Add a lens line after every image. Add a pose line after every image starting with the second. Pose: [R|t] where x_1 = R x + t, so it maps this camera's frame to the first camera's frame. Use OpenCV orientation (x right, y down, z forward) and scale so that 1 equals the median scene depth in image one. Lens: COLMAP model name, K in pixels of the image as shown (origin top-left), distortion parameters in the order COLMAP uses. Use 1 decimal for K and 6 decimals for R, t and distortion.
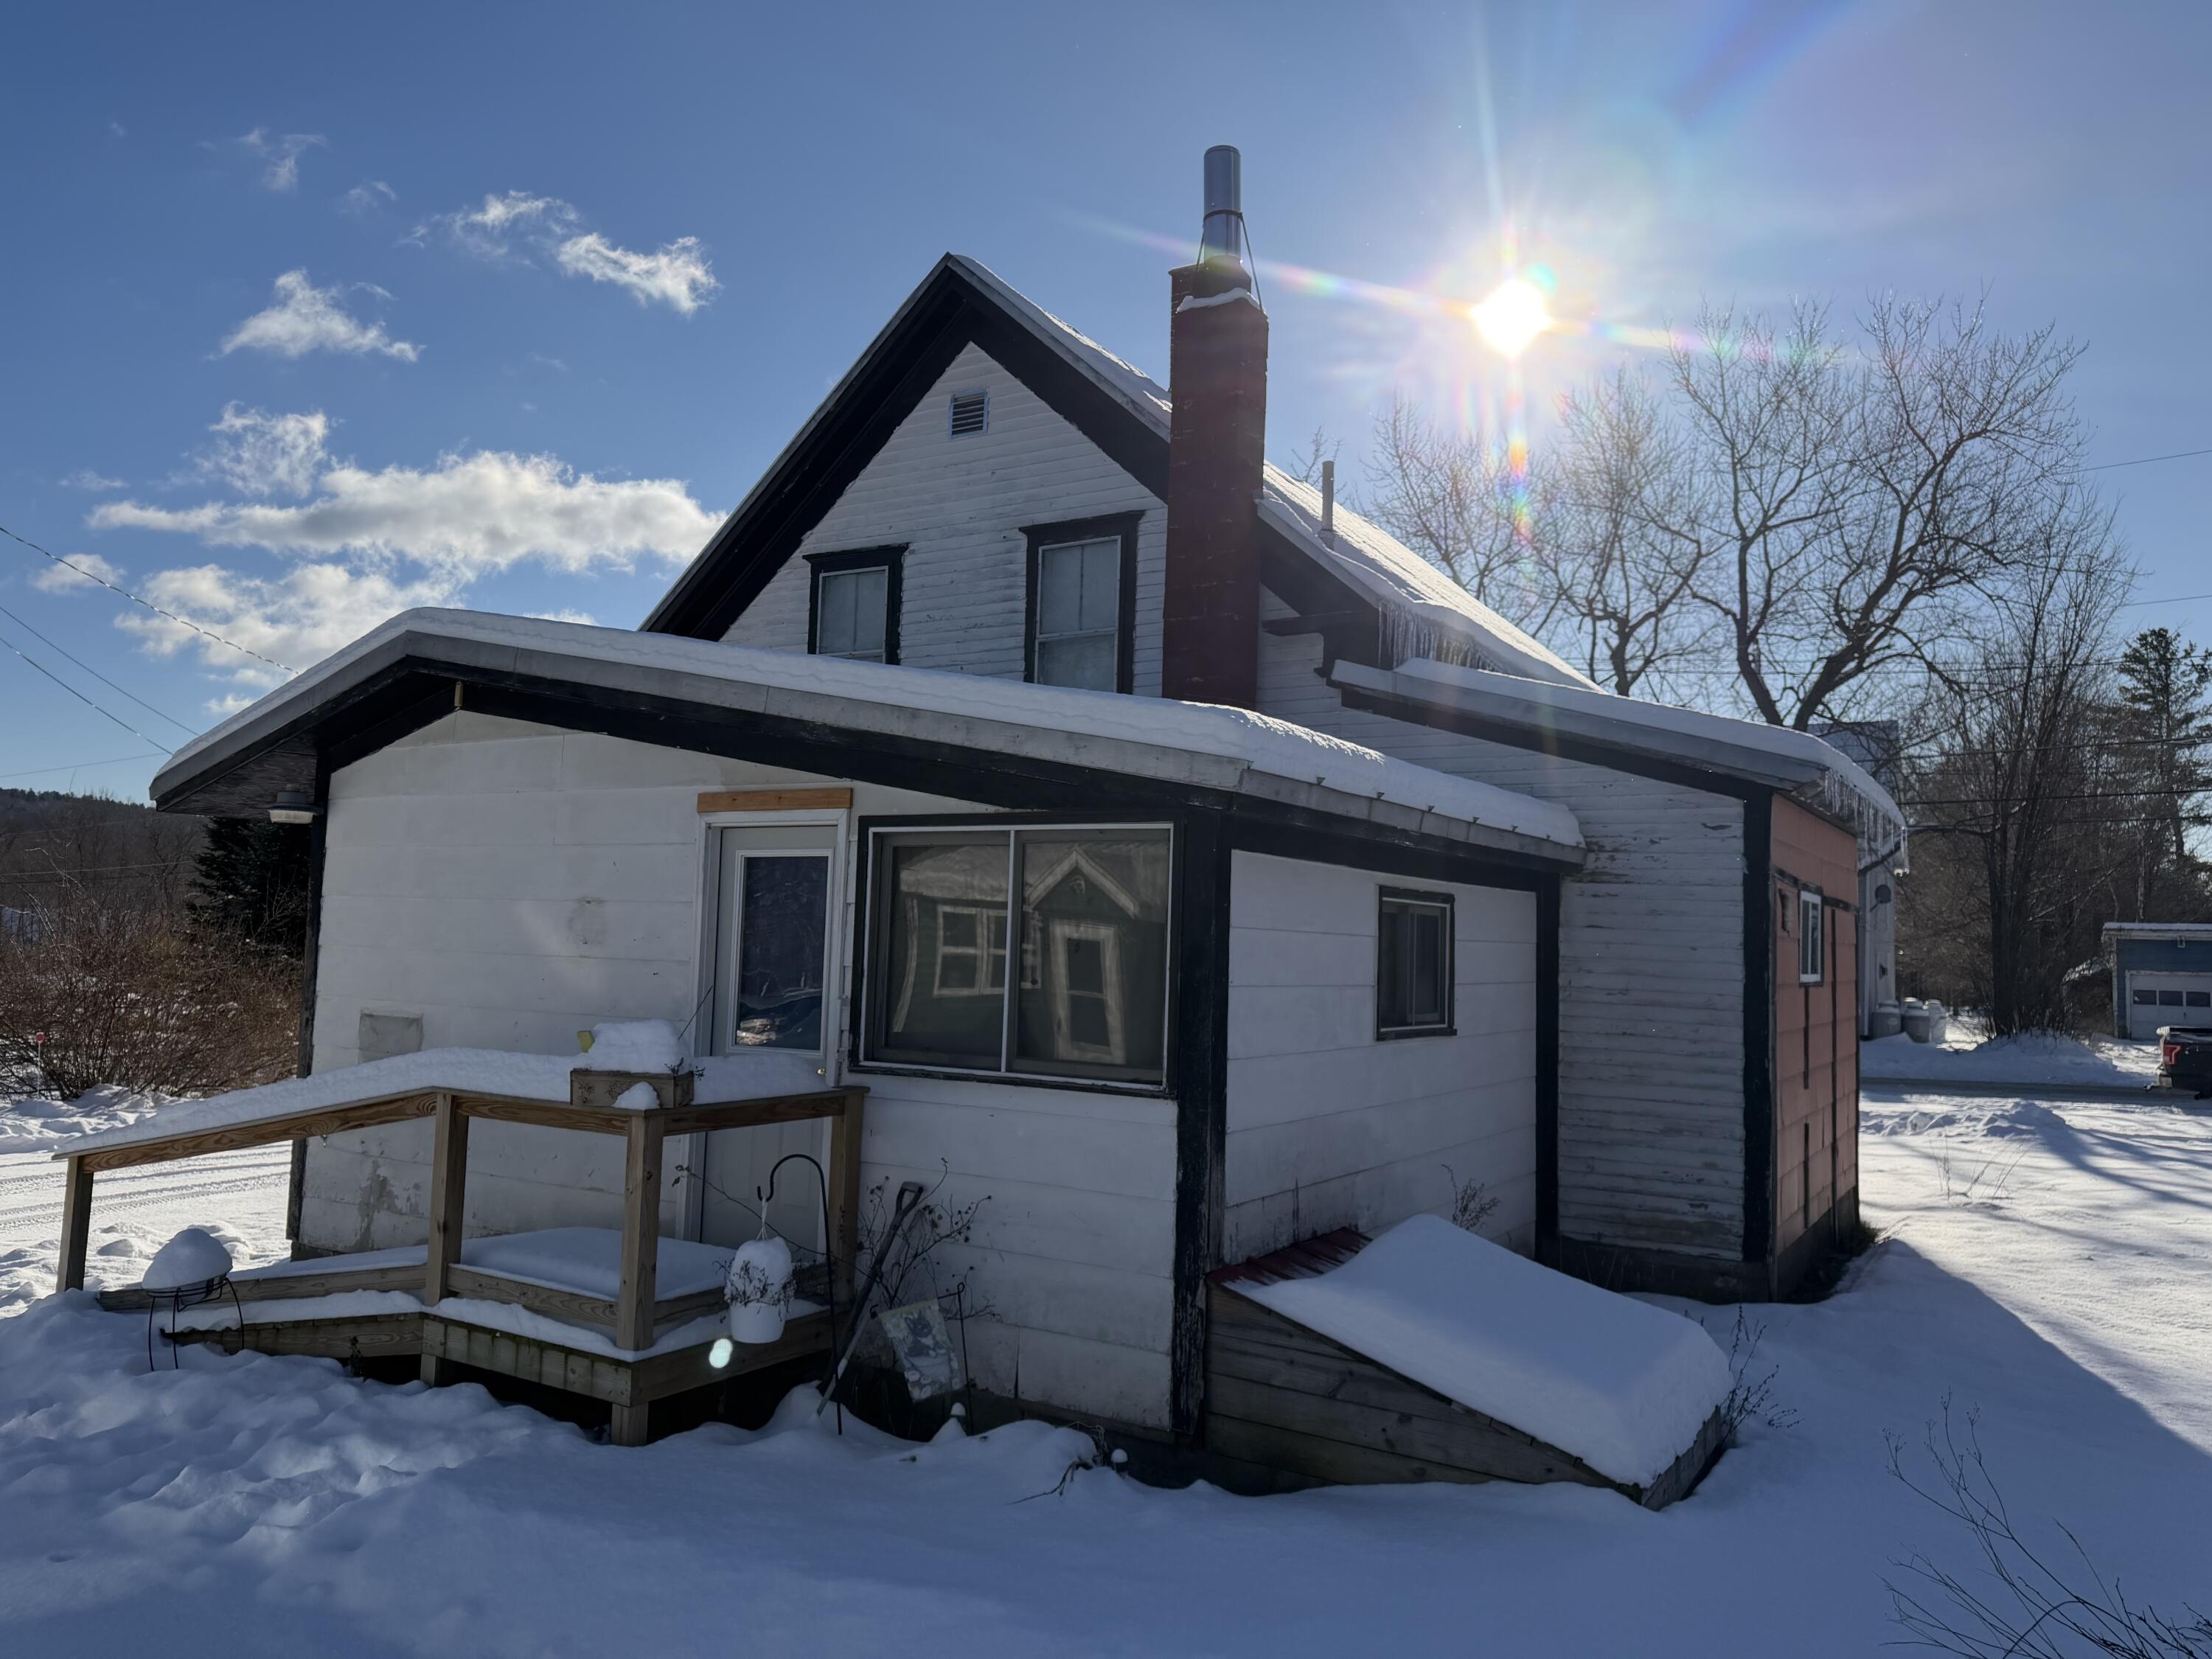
lens RADIAL K [[1529.4, 0, 1110.5], [0, 1529.4, 845.1], [0, 0, 1]] dist [0.093198, -0.111042]
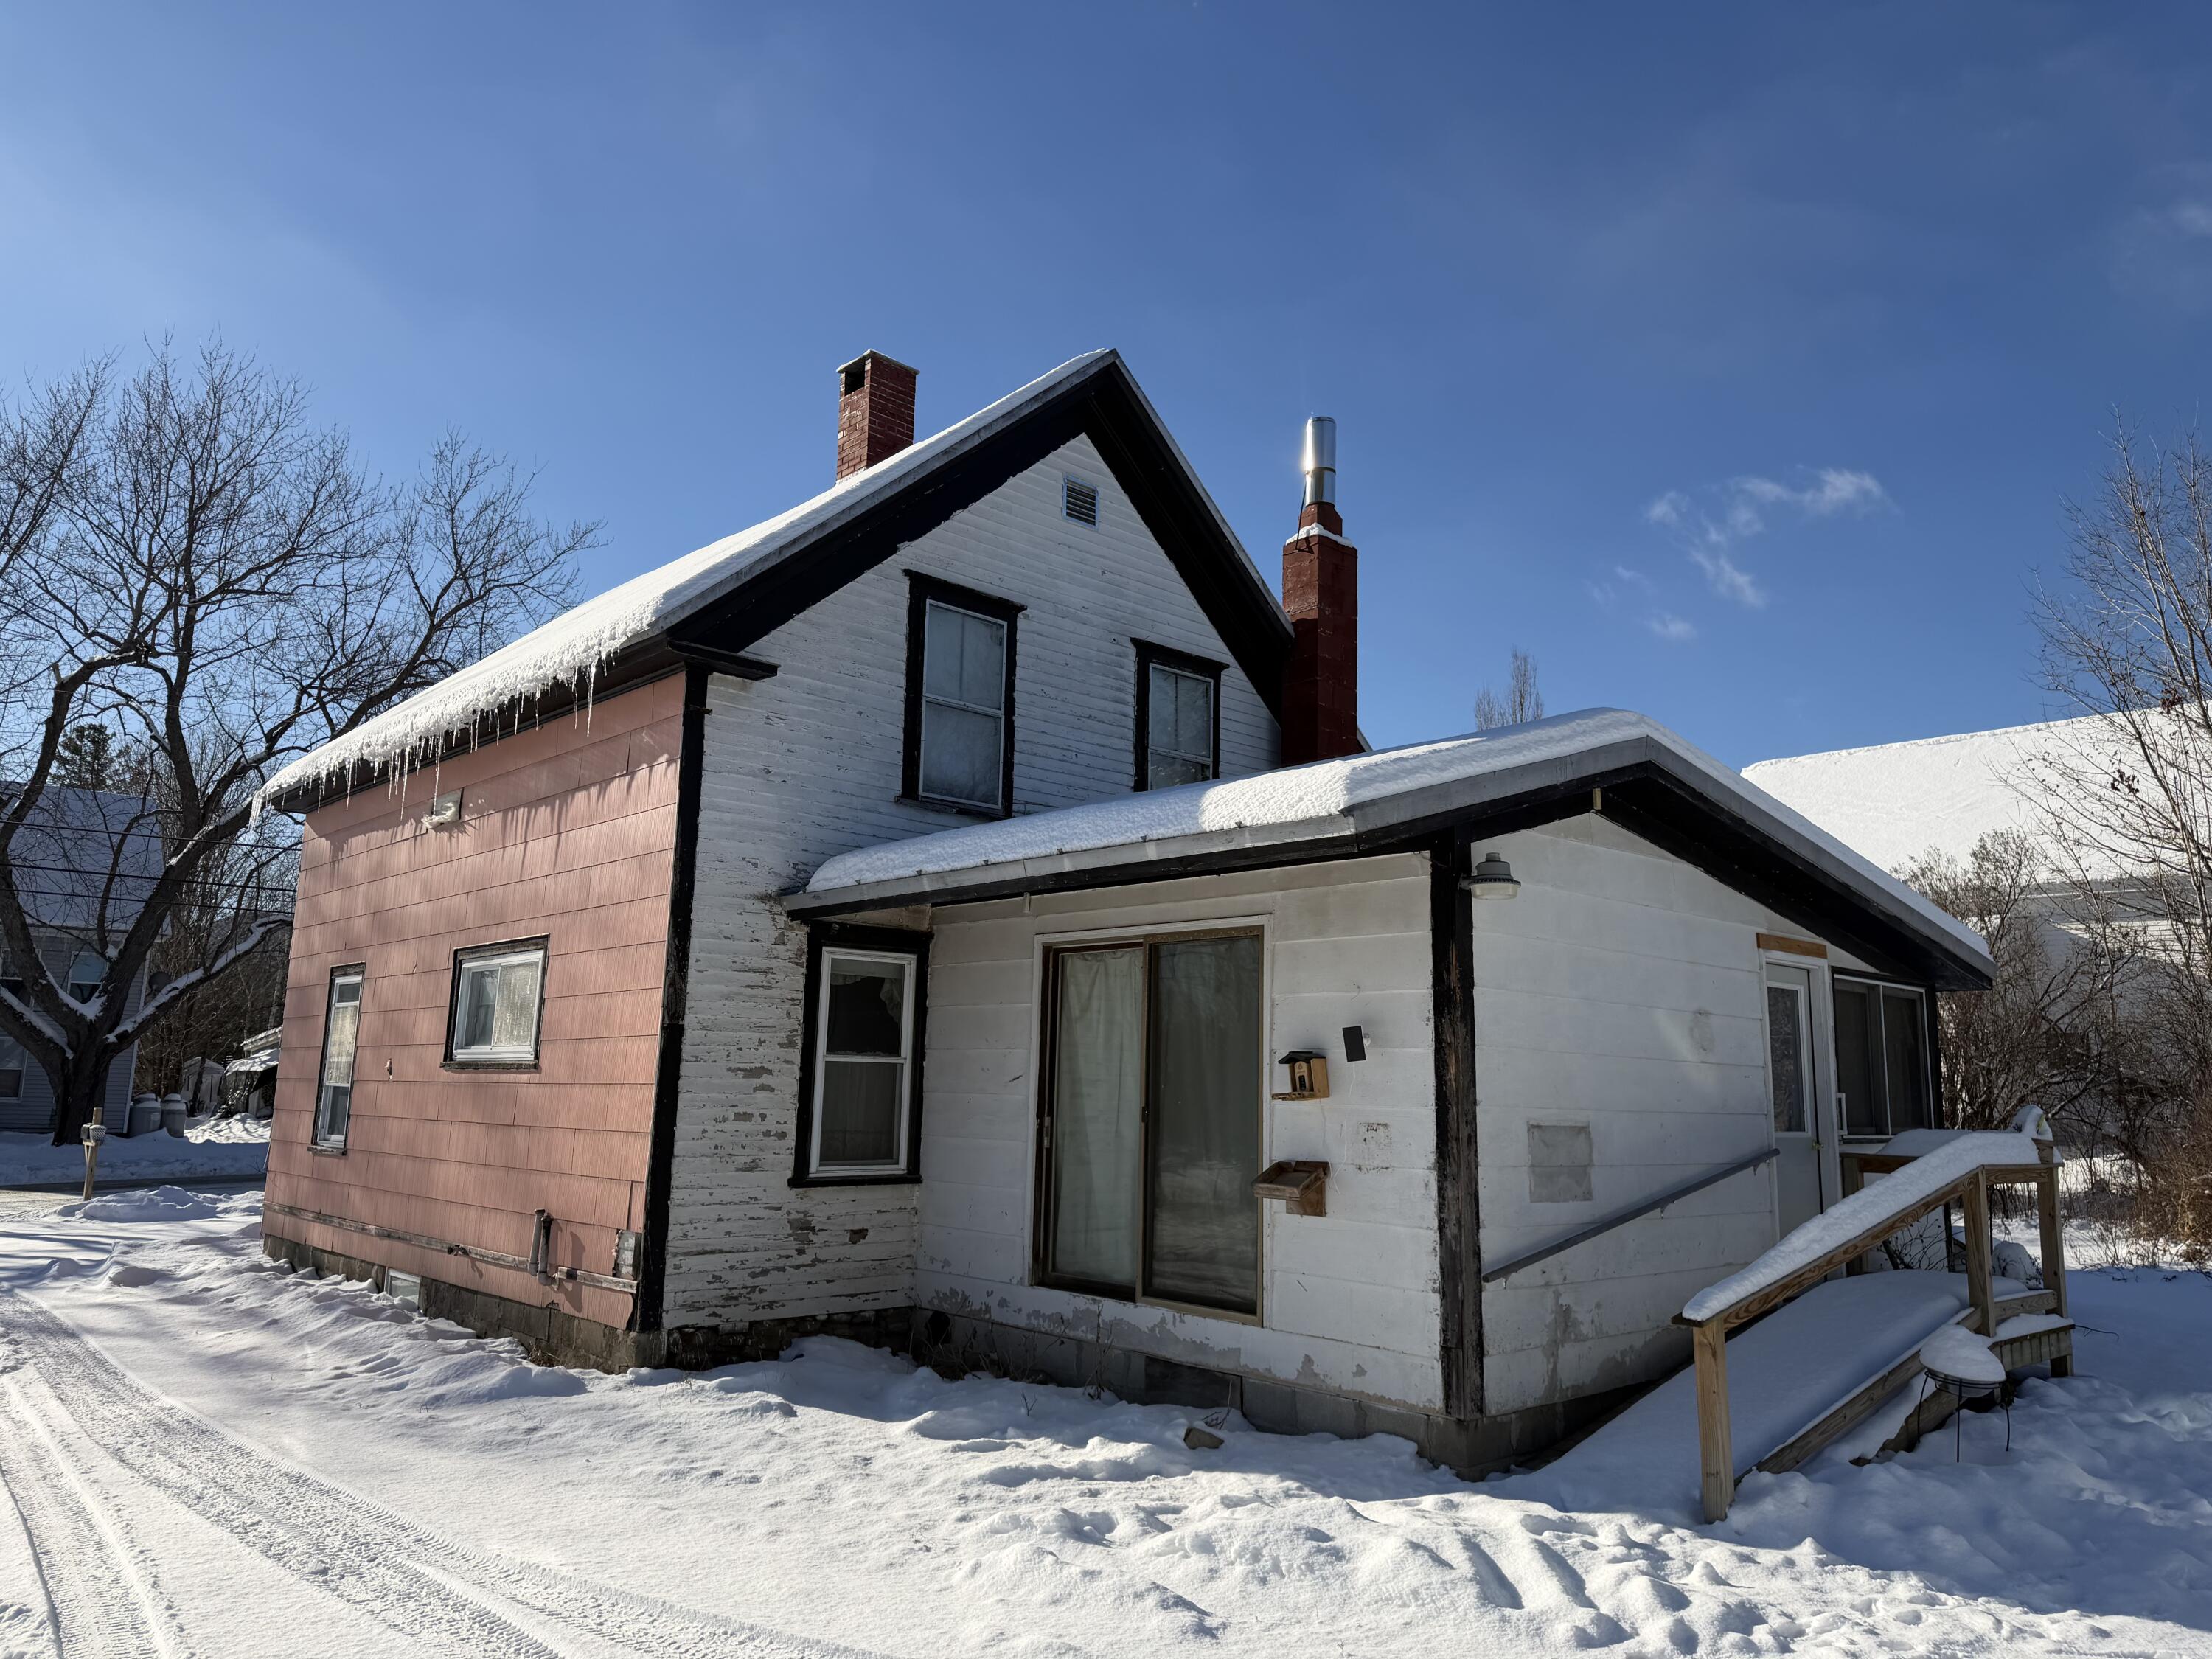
lens RADIAL K [[1525.5, 0, 1106.0], [0, 1525.5, 829.5], [0, 0, 1]] dist [0.107755, -0.156186]
pose [[0.279307, 0.137505, 0.950305, -1.047846], [-0.074013, 0.989832, -0.121471, 0.049071], [-0.957345, -0.036407, 0.286644, 0.732418]]
